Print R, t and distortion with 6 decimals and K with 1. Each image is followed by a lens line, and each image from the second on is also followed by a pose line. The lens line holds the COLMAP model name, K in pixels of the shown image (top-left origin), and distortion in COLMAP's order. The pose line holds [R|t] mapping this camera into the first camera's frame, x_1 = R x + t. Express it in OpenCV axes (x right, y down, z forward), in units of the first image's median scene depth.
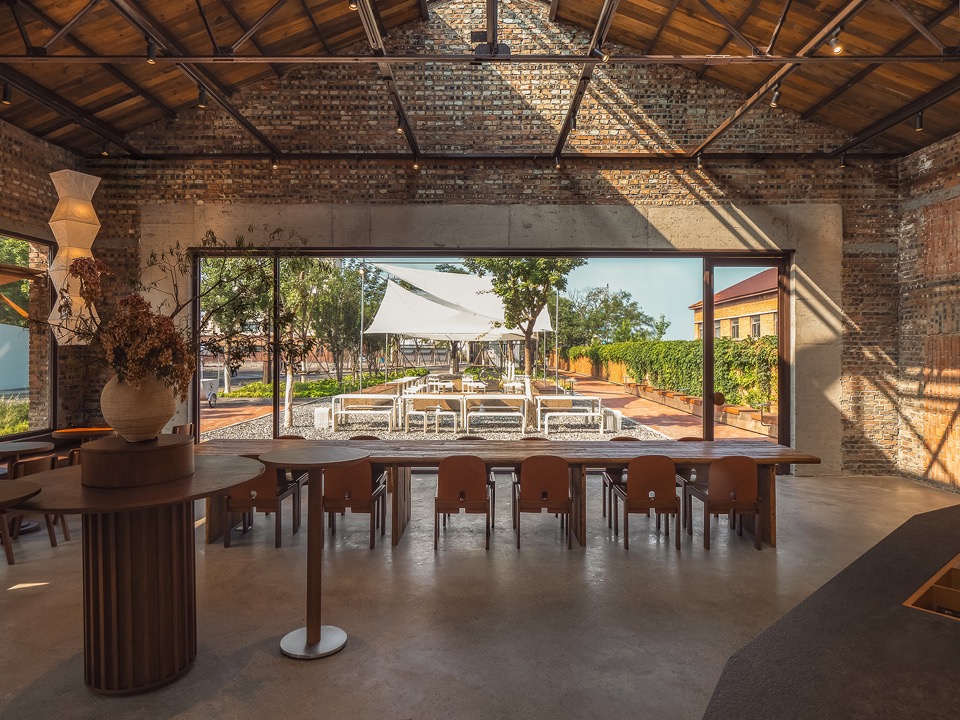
lens RADIAL K [[605.3, 0, 477.0], [0, 605.3, 360.1], [0, 0, 1]] dist [0.001206, -0.030323]
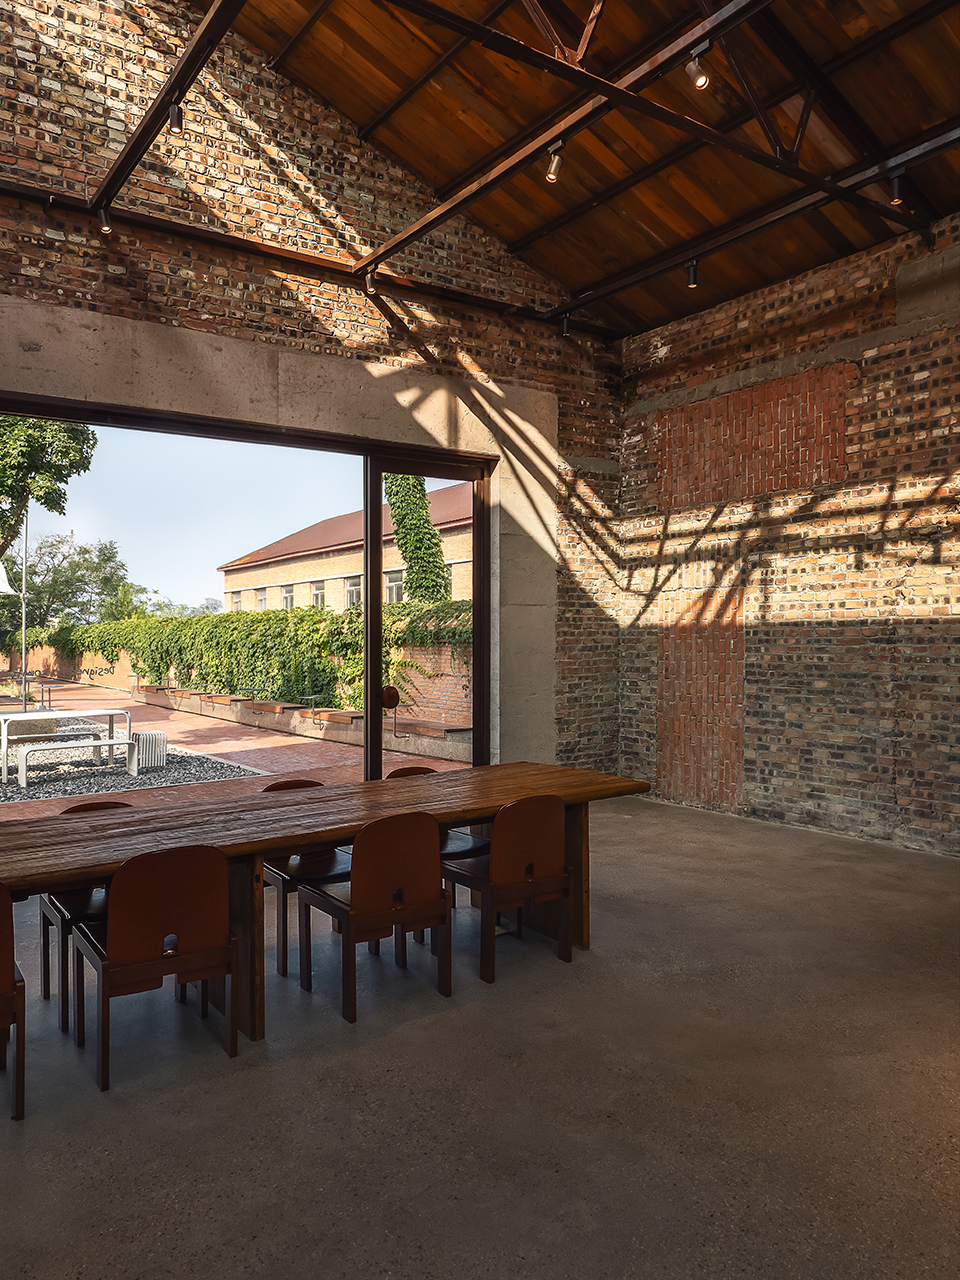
lens RADIAL K [[890.4, 0, 480.0], [0, 890.4, 640.0], [0, 0, 1]] dist [-0.010859, 0.000362]
pose [[0.797466, -0.014933, 0.603179, -0.058471], [0.022238, 0.999742, -0.004651, 0.014817], [-0.602954, 0.017123, 0.797593, 0.270183]]
